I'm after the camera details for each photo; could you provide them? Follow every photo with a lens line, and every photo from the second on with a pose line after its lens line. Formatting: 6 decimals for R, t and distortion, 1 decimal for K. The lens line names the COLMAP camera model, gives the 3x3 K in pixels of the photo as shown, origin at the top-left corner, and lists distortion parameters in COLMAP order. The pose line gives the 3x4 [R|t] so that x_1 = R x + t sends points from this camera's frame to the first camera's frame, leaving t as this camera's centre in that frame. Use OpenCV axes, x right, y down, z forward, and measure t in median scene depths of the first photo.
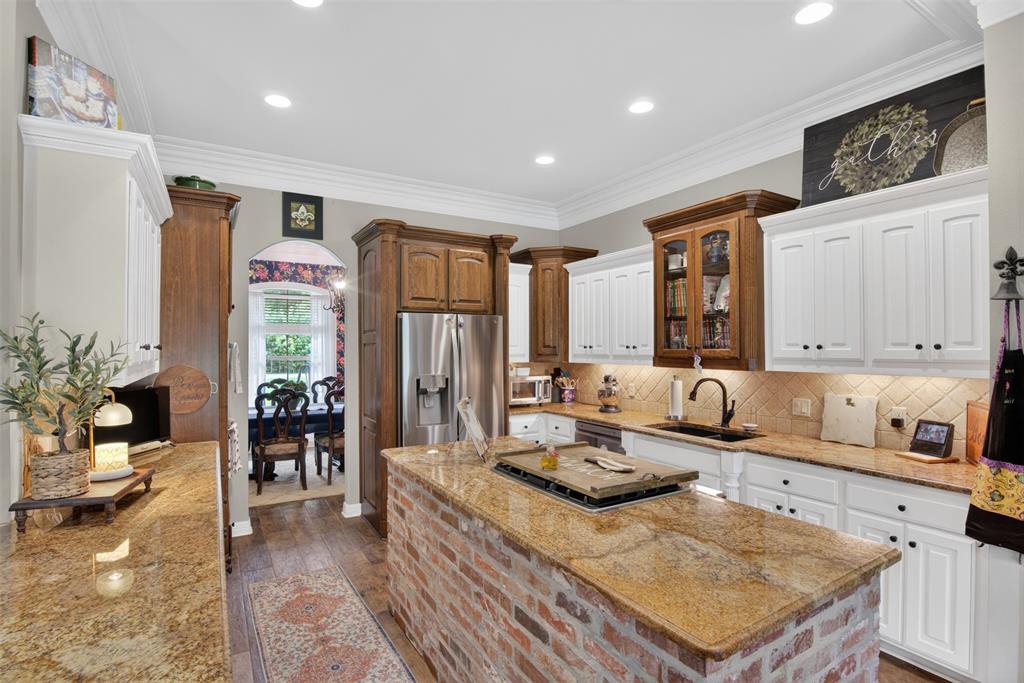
lens RADIAL K [[493.5, 0, 508.8], [0, 493.5, 346.2], [0, 0, 1]] dist [-0.020307, -0.002920]
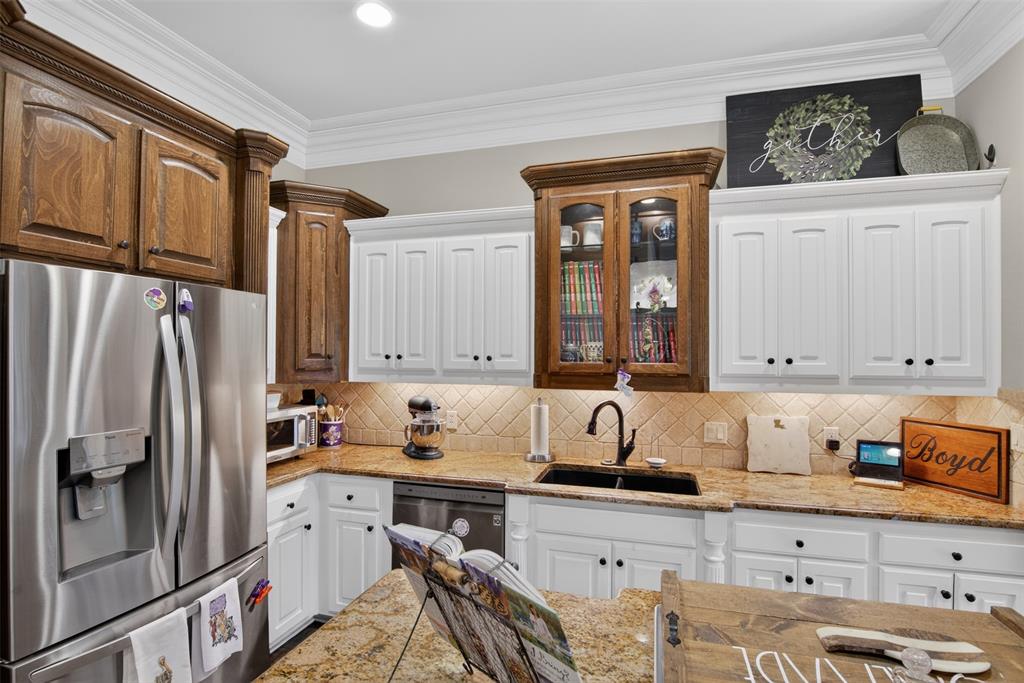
lens RADIAL K [[493.5, 0, 509.6], [0, 493.5, 347.7], [0, 0, 1]] dist [-0.020307, -0.002920]
pose [[0.736702, 0.011236, 0.676125, -0.202173], [-0.007488, 0.999936, -0.008457, -0.008073], [-0.676177, 0.001168, 0.736739, 0.577795]]
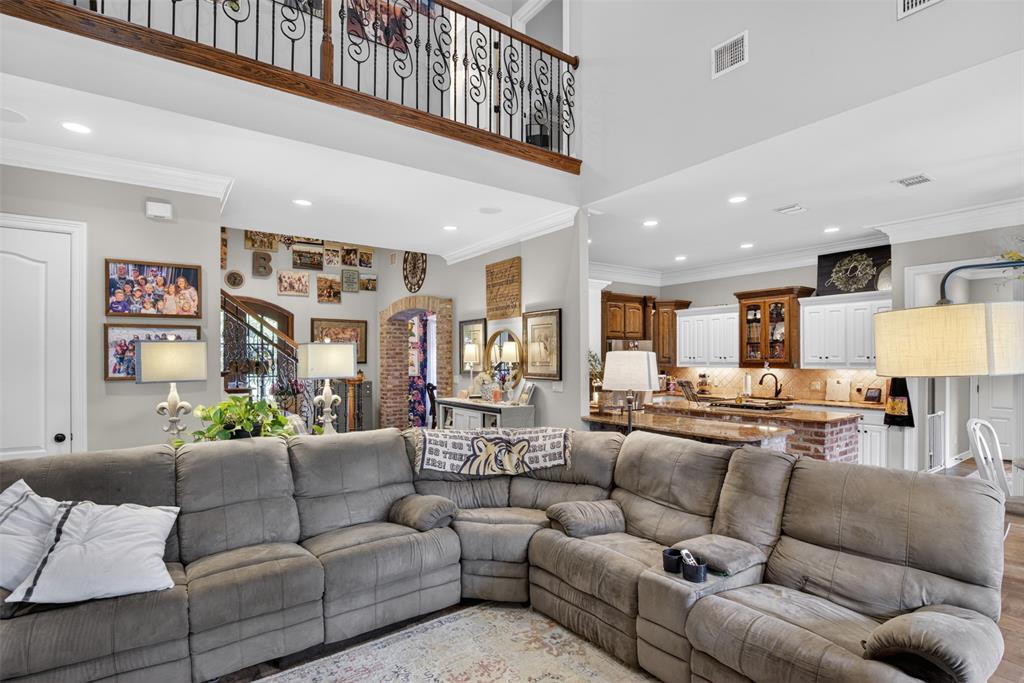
lens RADIAL K [[493.5, 0, 518.4], [0, 493.5, 363.7], [0, 0, 1]] dist [-0.020307, -0.002920]
pose [[0.996722, -0.003375, 0.080837, -0.795458], [0.002460, 0.999932, 0.011412, 0.000264], [-0.080870, -0.011175, 0.996662, -0.937395]]
